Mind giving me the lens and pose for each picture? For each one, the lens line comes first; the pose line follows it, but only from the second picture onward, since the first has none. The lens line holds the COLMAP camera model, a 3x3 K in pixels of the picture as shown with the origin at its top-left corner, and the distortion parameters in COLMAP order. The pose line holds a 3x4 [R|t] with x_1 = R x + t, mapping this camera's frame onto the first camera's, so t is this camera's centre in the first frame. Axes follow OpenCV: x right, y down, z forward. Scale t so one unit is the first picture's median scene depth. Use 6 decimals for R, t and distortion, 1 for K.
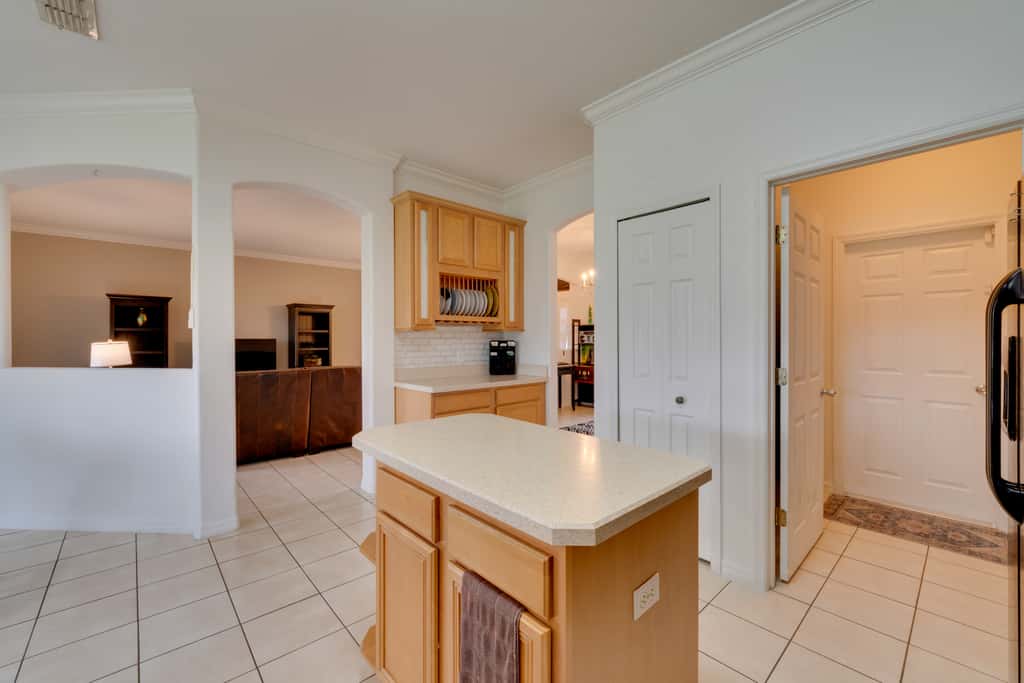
lens RADIAL K [[424.5, 0, 509.8], [0, 424.5, 339.5], [0, 0, 1]] dist [-0.006113, -0.000533]
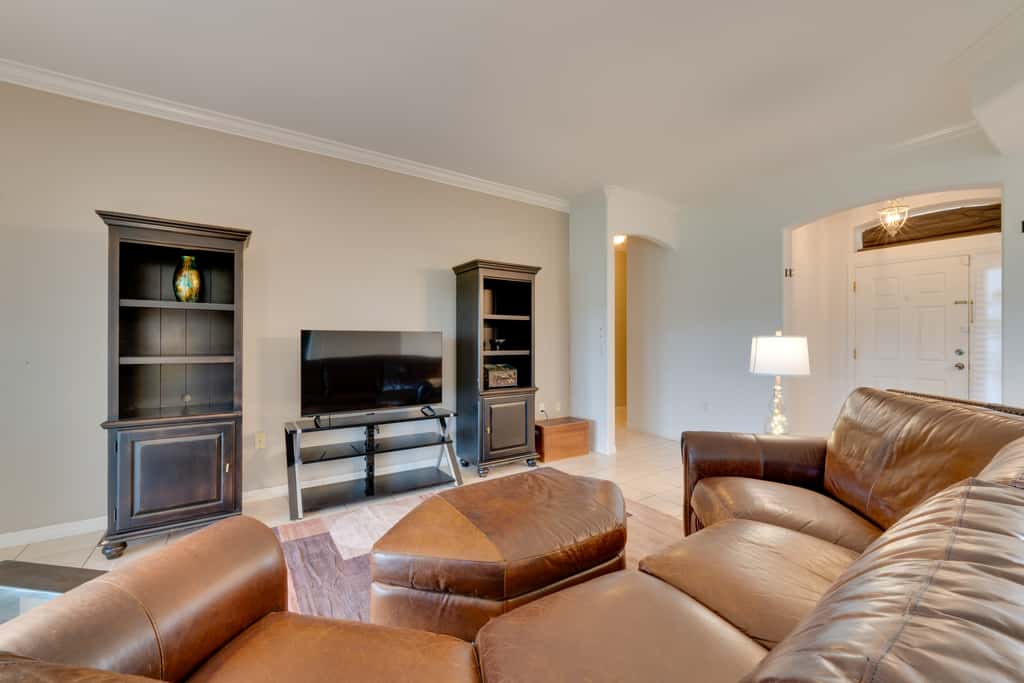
lens RADIAL K [[459.3, 0, 521.1], [0, 459.3, 335.2], [0, 0, 1]] dist [-0.000639, -0.000115]
pose [[0.997021, 0.017494, -0.075120, -0.405120], [-0.016599, 0.999784, 0.012523, -0.005295], [0.075323, -0.011238, 0.997096, 0.456886]]
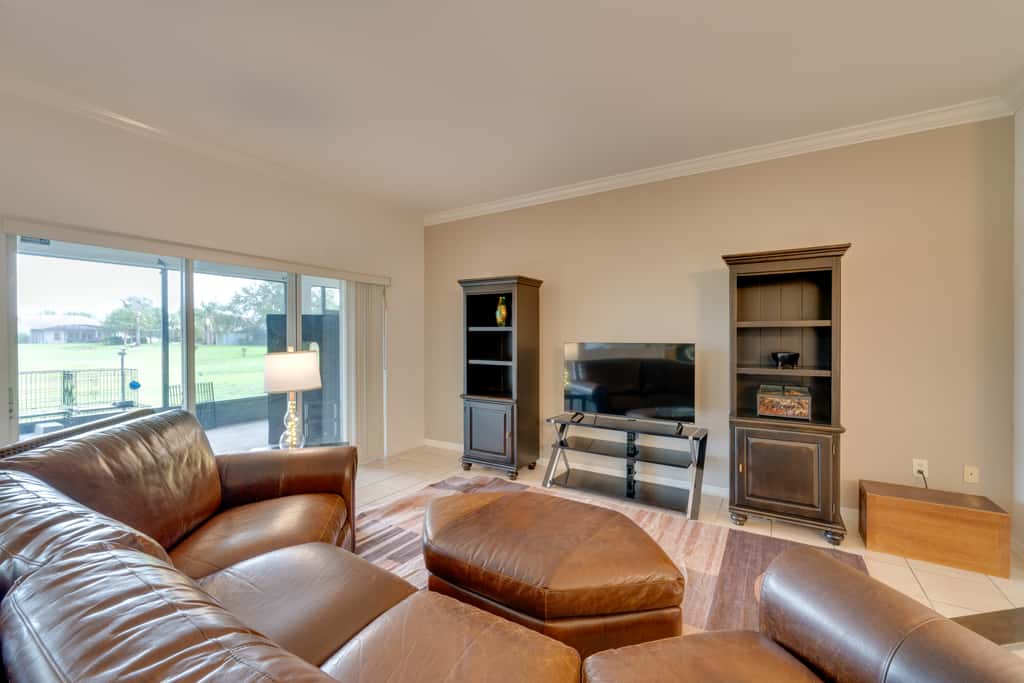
lens RADIAL K [[424.5, 0, 514.5], [0, 424.5, 341.0], [0, 0, 1]] dist [-0.006113, -0.000533]
pose [[0.283190, 0.007722, -0.959033, -0.174261], [0.005347, 0.999939, 0.009630, -0.008882], [0.959049, -0.007855, 0.283132, 0.667920]]
